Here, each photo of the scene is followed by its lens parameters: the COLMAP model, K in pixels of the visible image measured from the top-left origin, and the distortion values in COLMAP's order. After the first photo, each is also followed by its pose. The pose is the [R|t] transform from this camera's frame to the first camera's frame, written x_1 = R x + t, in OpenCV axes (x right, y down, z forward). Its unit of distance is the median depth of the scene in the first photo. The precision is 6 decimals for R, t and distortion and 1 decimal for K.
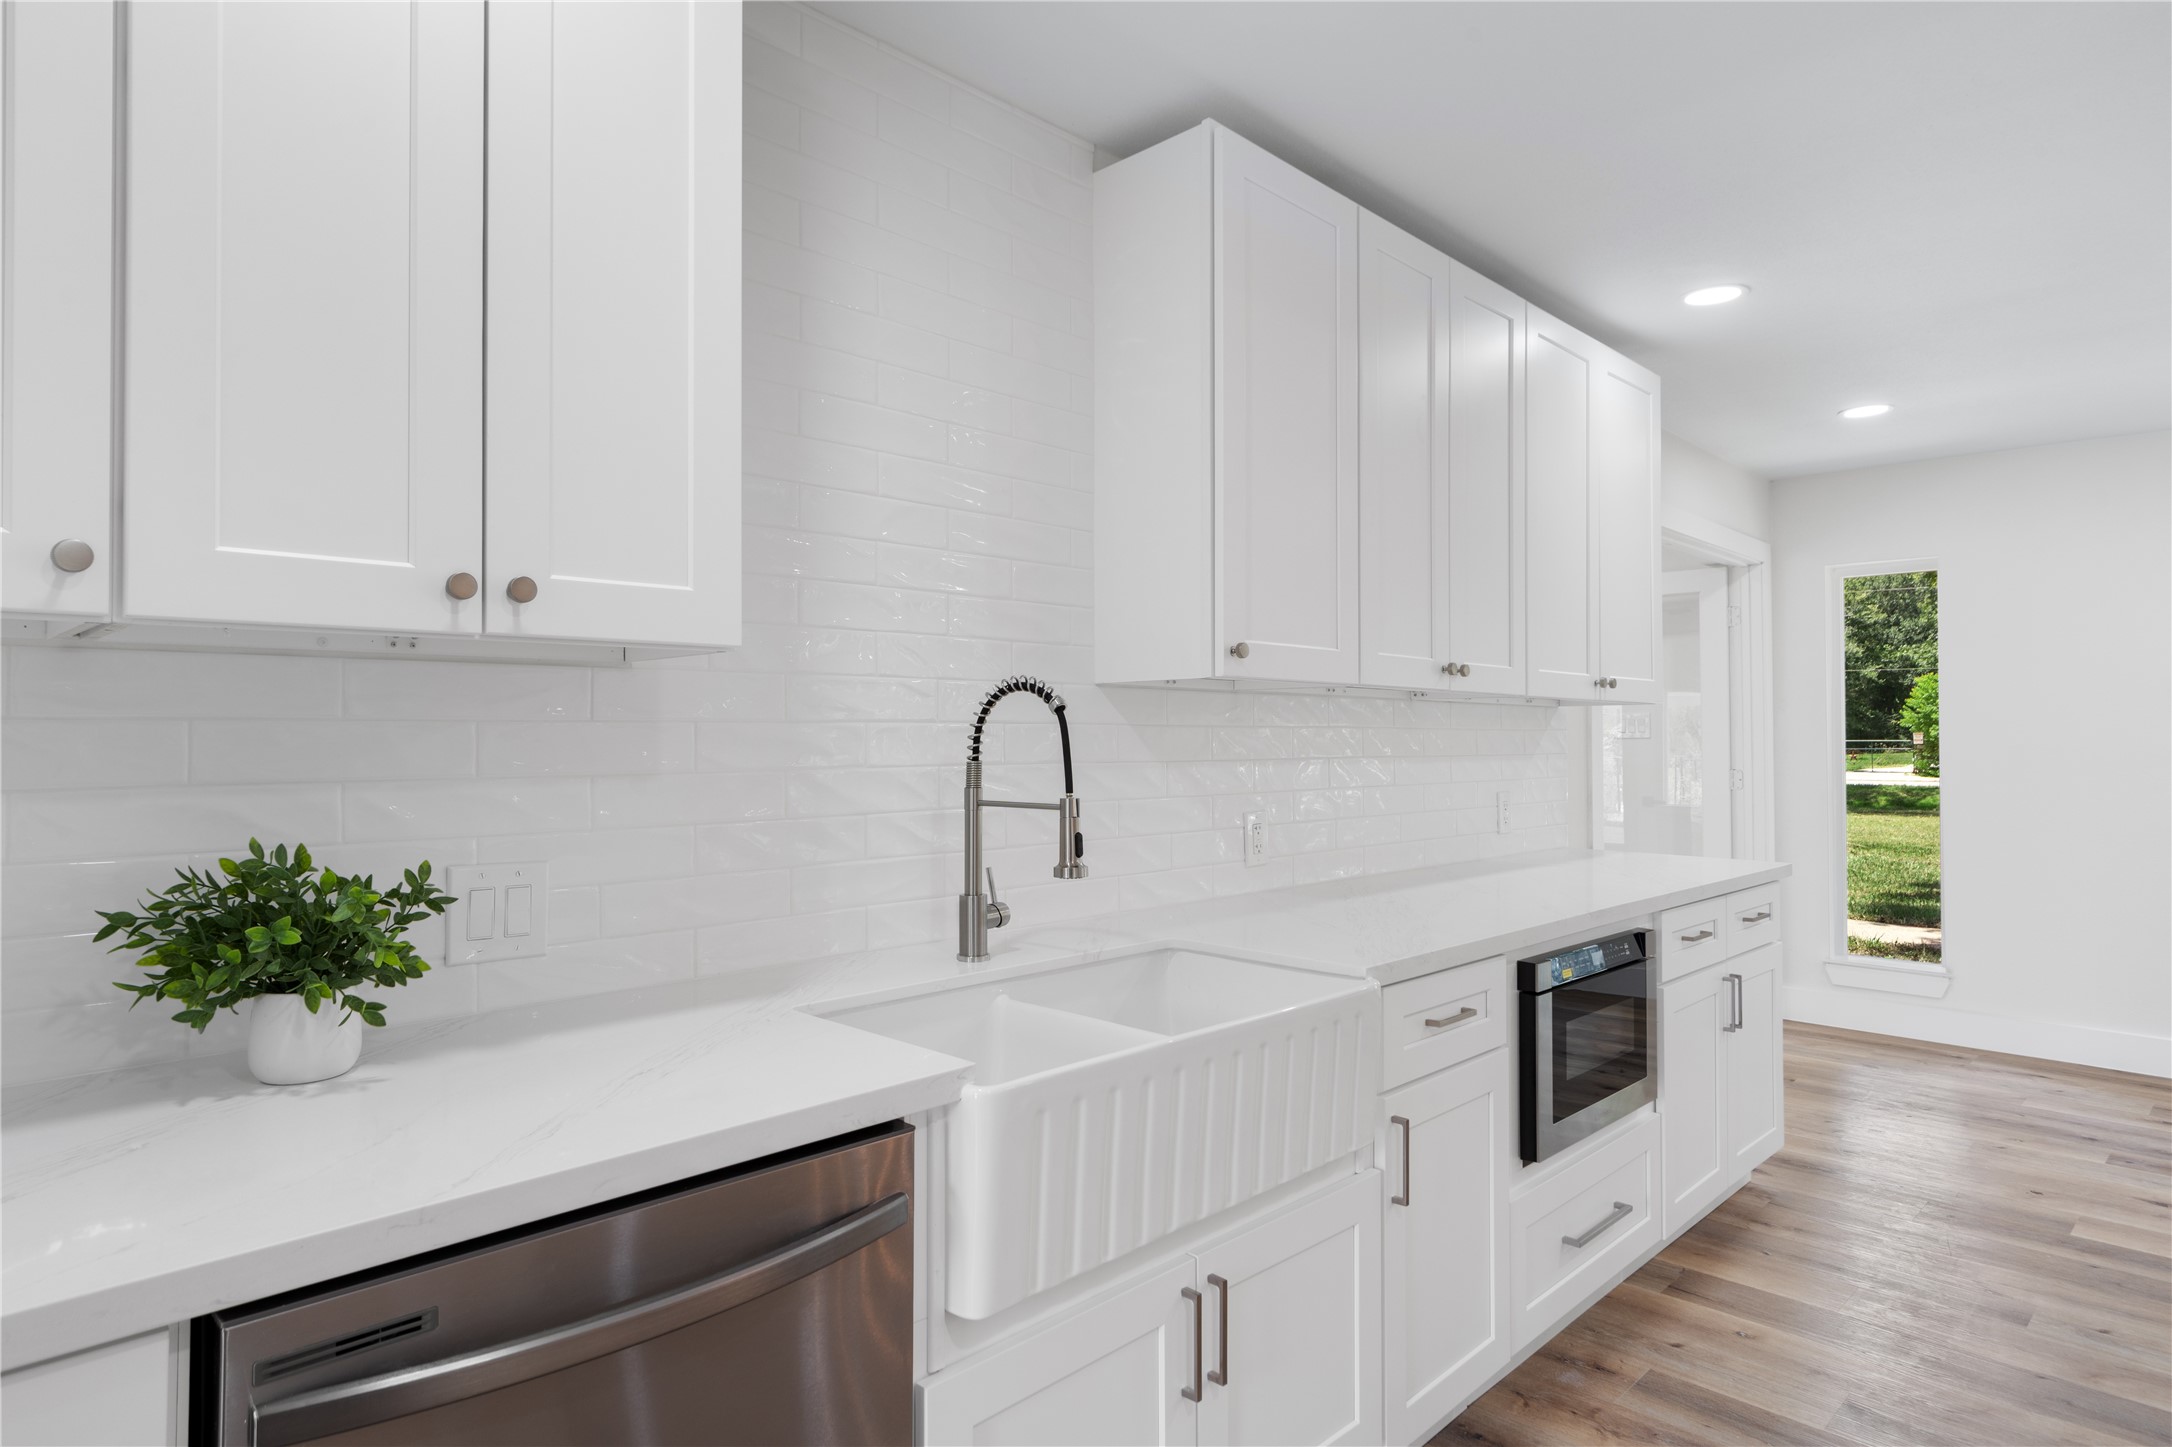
lens RADIAL K [[1203.4, 0, 1096.6], [0, 1203.4, 715.0], [0, 0, 1]] dist [0.003514, 0.000346]
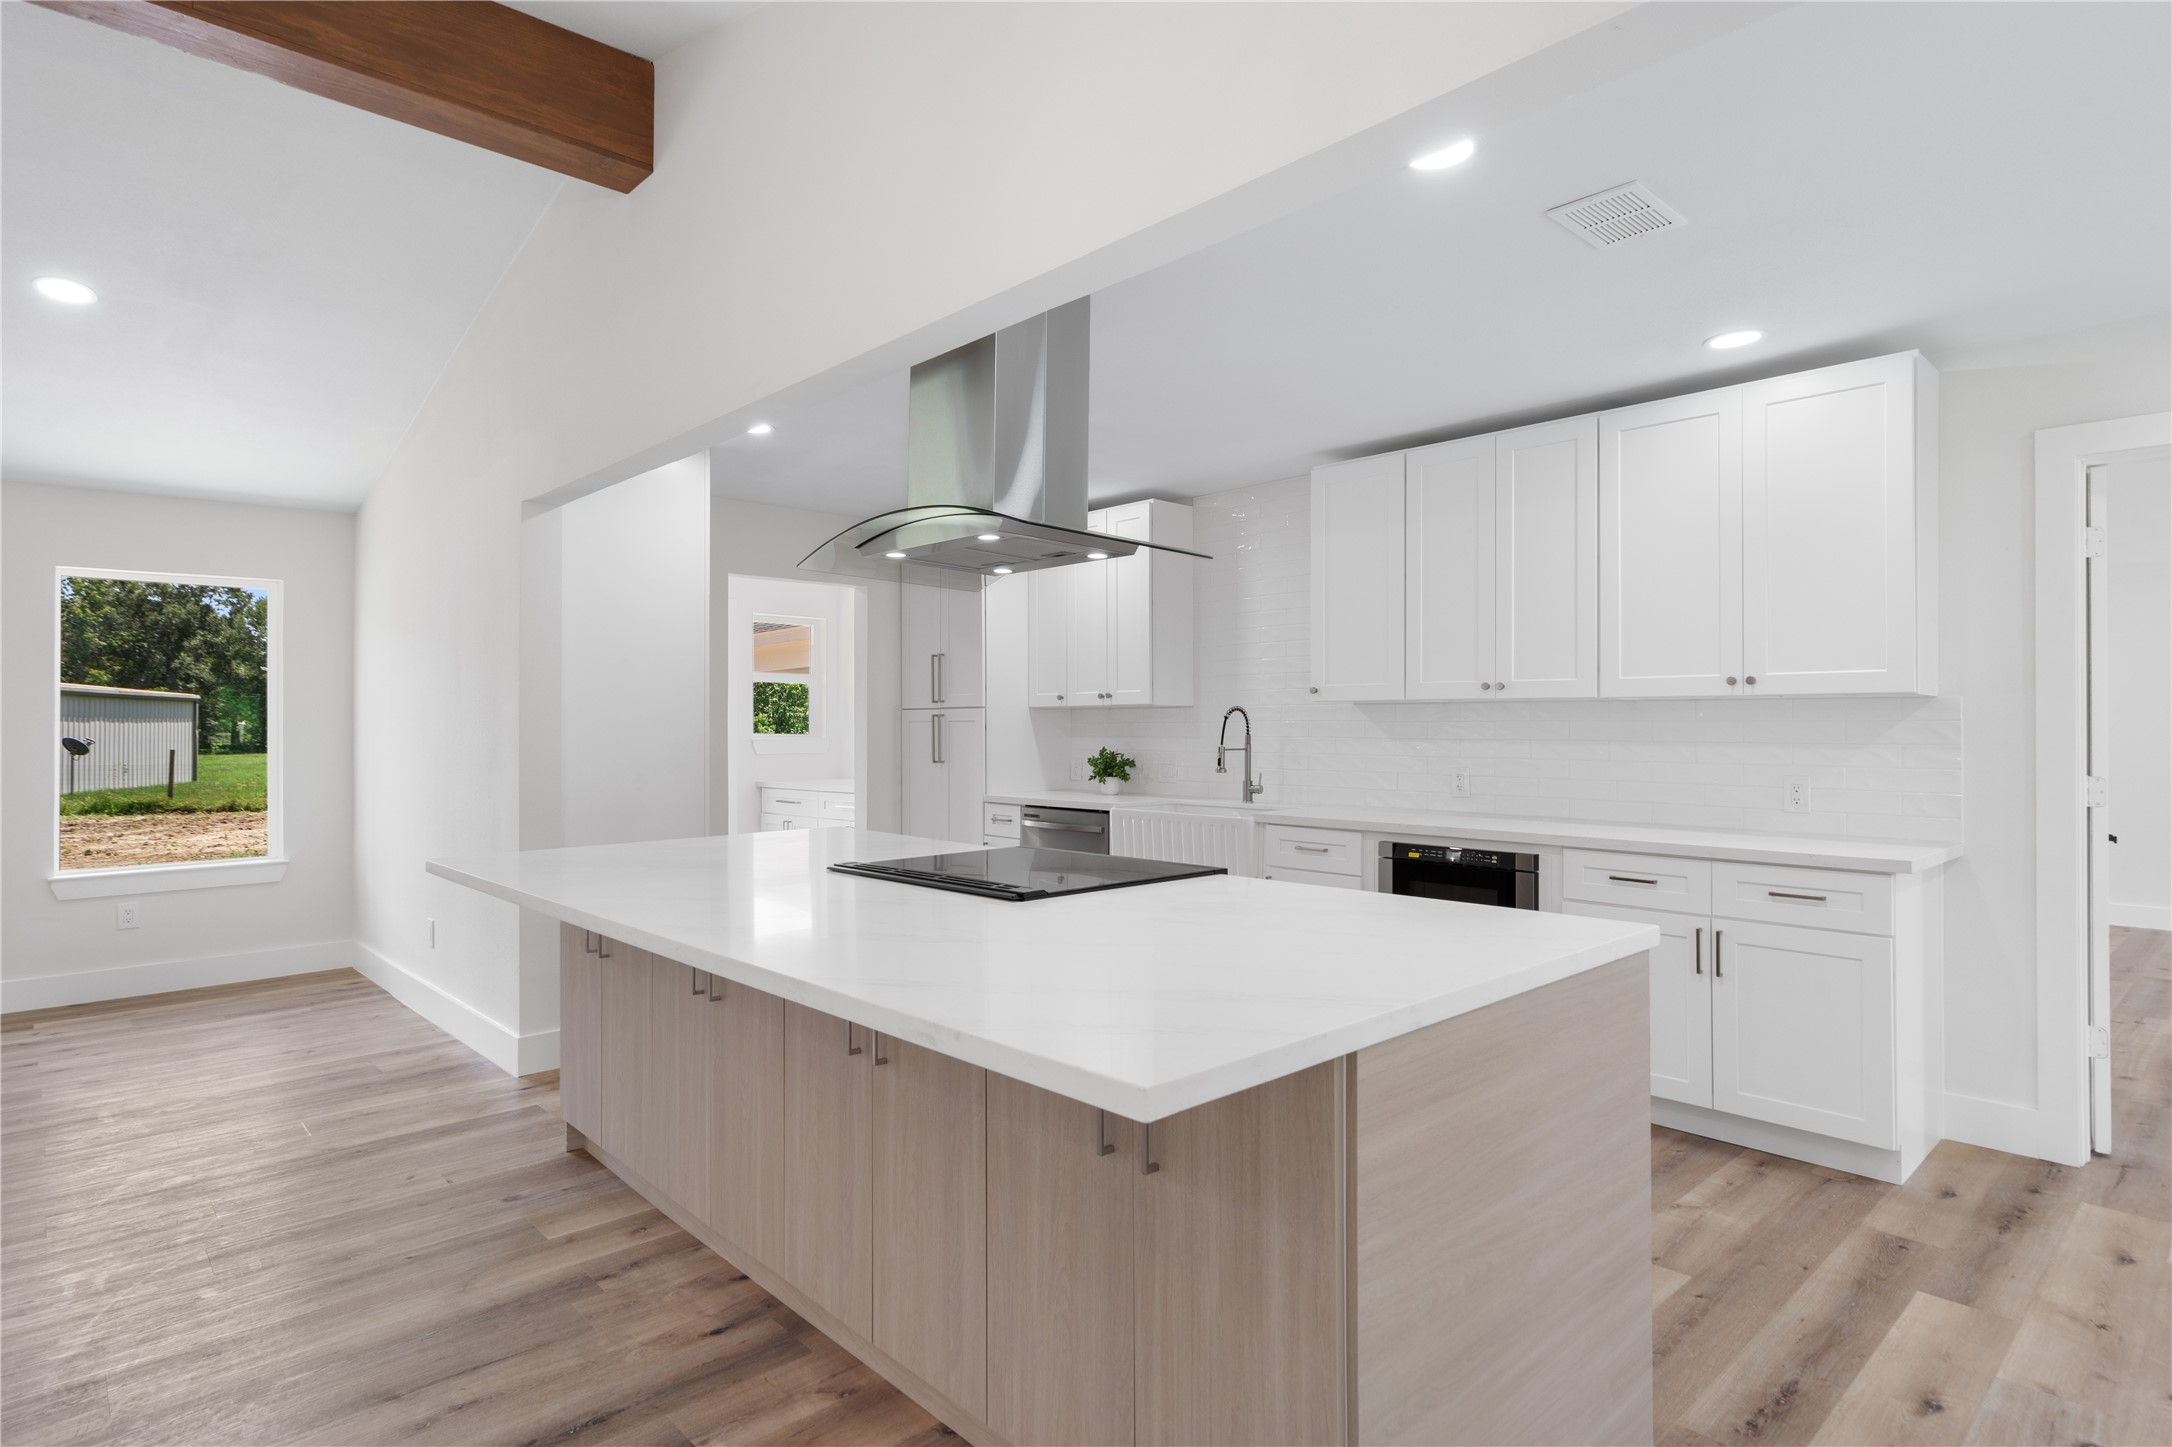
lens RADIAL K [[1146.2, 0, 1070.6], [0, 1146.2, 713.5], [0, 0, 1]] dist [0.000948, -0.000179]
pose [[-0.042757, -0.012987, -0.999001, 3.881790], [0.014542, 0.999801, -0.013620, 0.025586], [0.998980, -0.015110, -0.042559, 0.984839]]
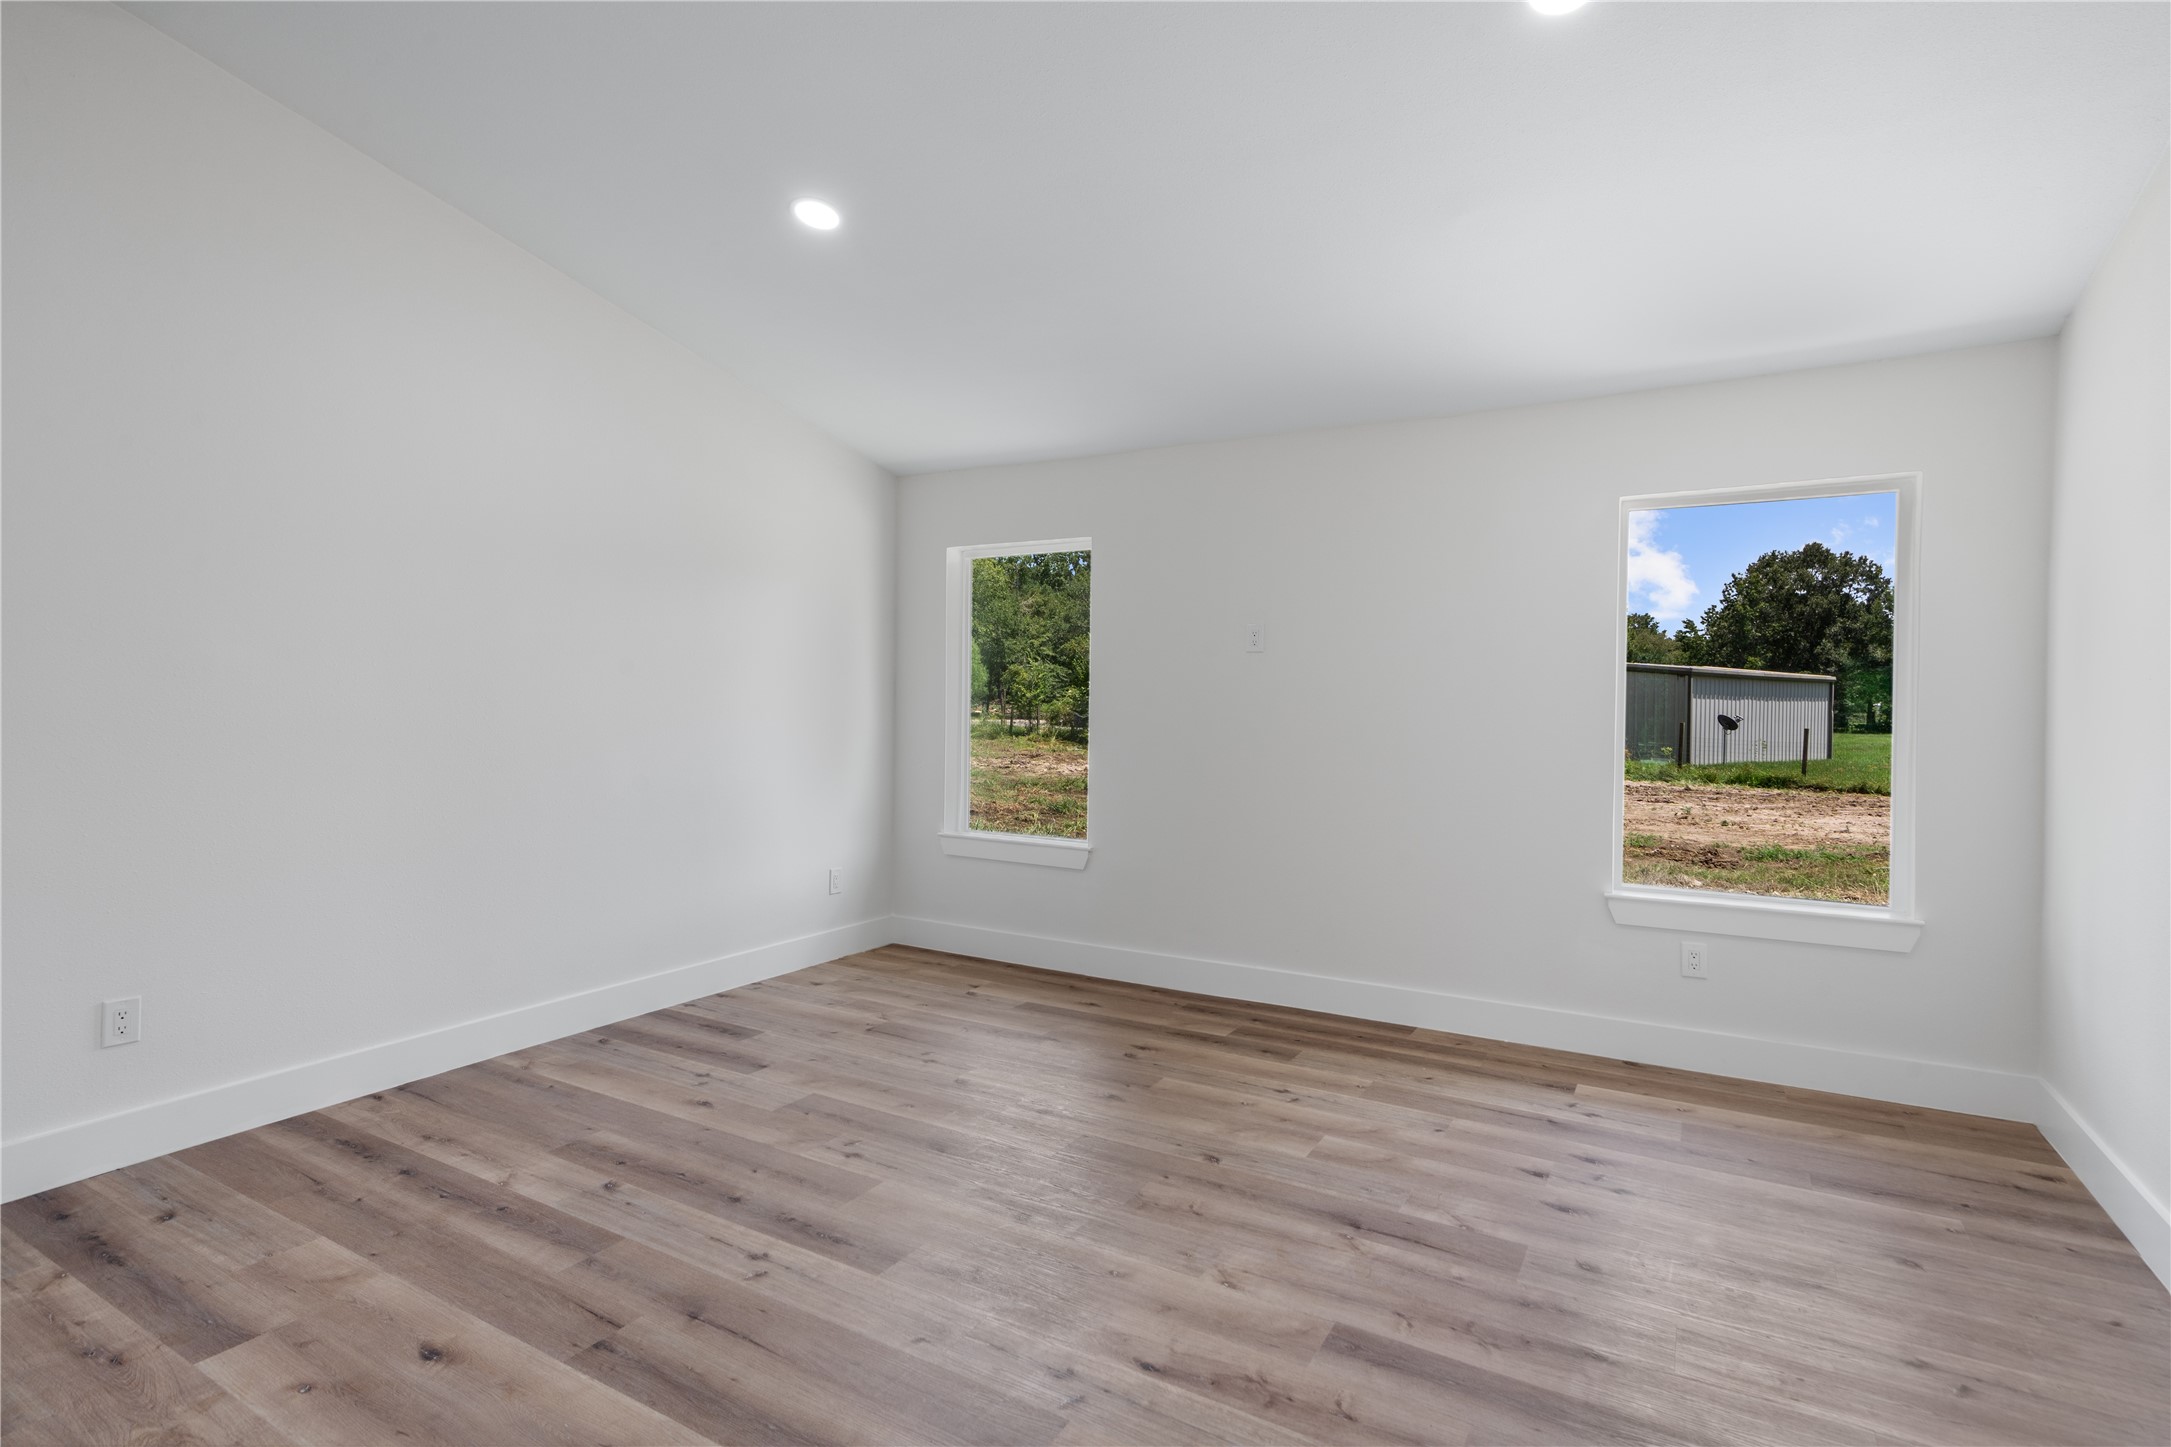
lens RADIAL K [[1061.3, 0, 1096.9], [0, 1061.3, 706.4], [0, 0, 1]] dist [-0.003633, 0.000658]
pose [[-0.964429, -0.015955, -0.263861, 2.129838], [-0.015970, 0.999870, -0.002089, 0.007689], [0.263860, 0.002199, -0.964558, -0.335840]]
